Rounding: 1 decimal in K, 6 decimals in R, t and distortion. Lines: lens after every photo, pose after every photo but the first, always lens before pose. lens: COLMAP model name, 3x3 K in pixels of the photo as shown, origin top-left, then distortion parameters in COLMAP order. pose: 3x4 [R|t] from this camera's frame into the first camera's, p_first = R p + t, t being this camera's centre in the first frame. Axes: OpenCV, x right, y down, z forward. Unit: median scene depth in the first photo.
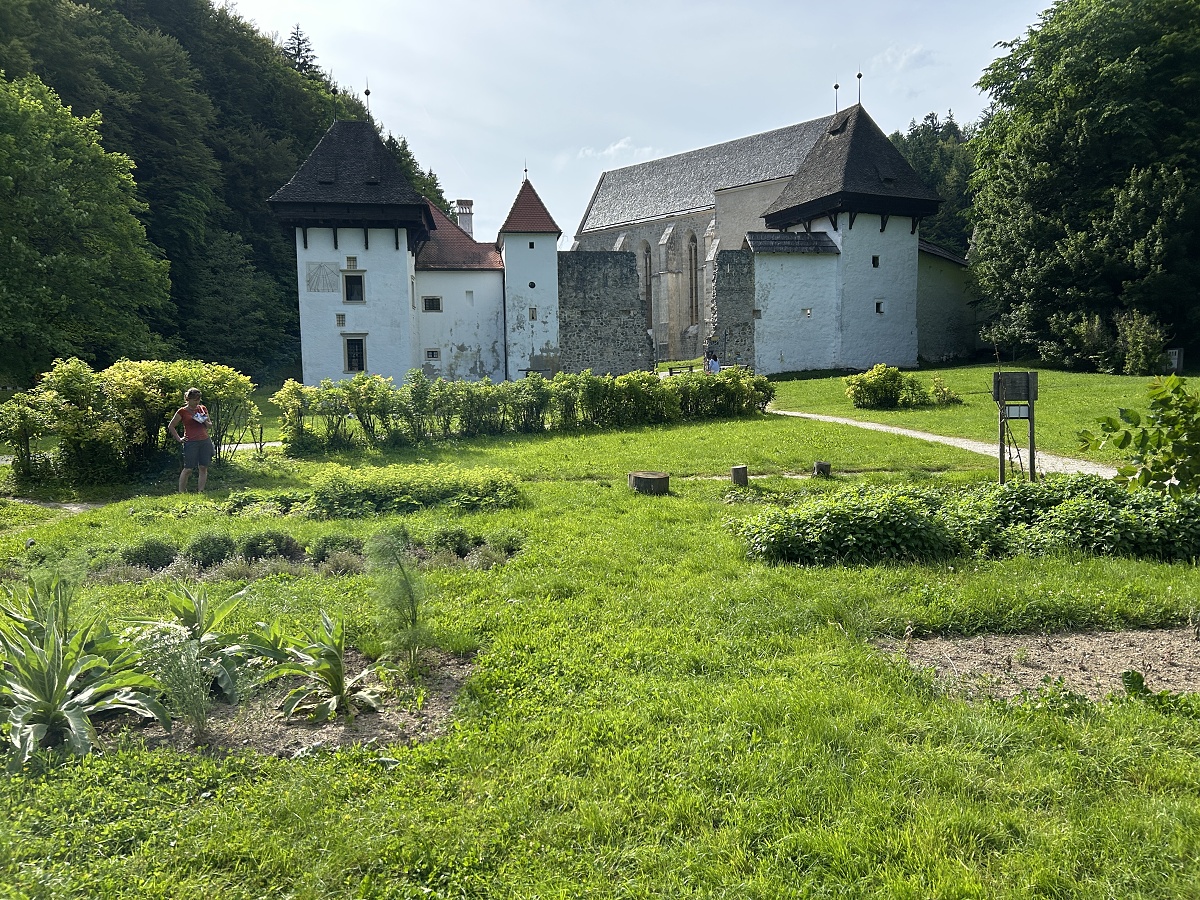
lens RADIAL K [[897.9, 0, 594.6], [0, 897.9, 461.6], [0, 0, 1]] dist [0.087468, -0.064804]
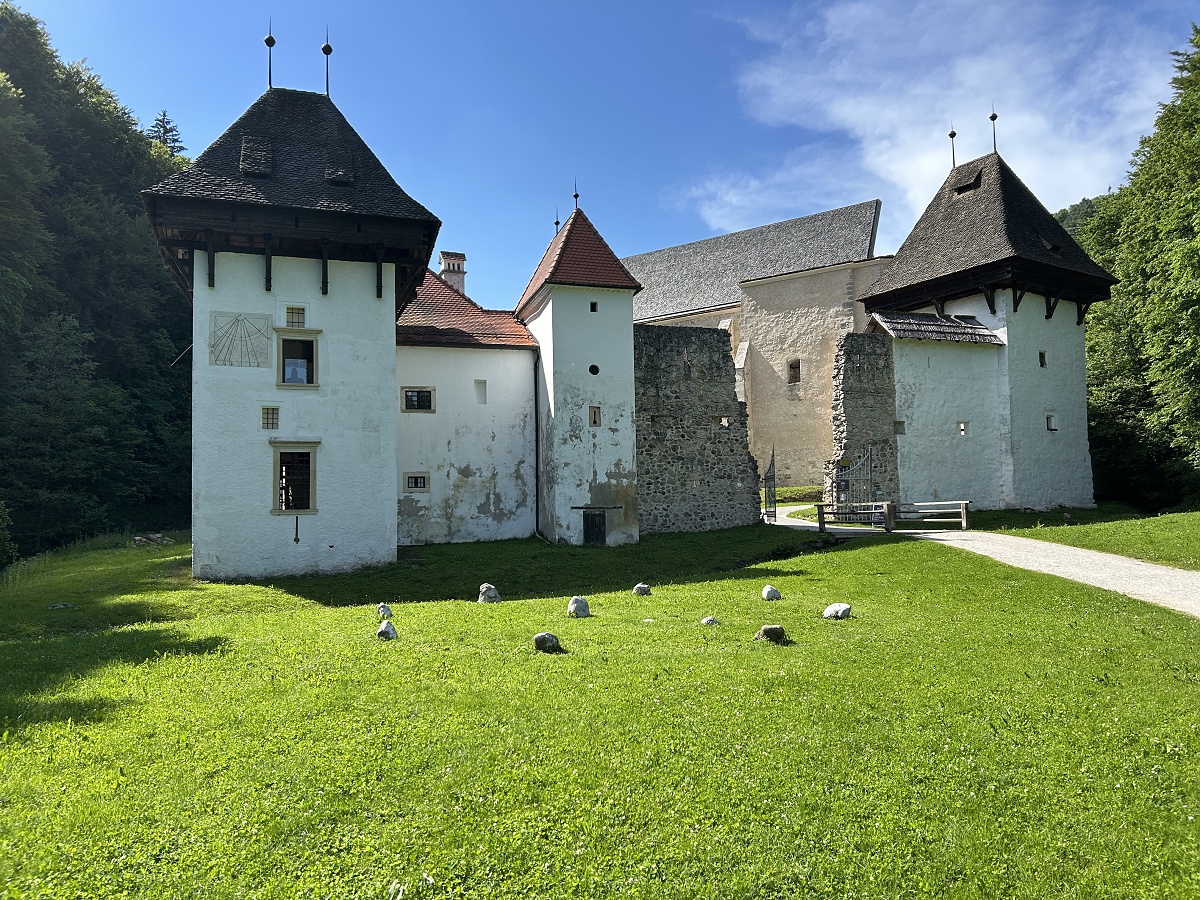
lens RADIAL K [[897.9, 0, 593.5], [0, 897.9, 475.2], [0, 0, 1]] dist [0.087468, -0.064804]
pose [[0.987920, 0.009023, 0.154701, -0.154449], [0.012880, 0.990068, -0.140001, -0.037736], [-0.154428, 0.140302, 0.977991, 0.392934]]
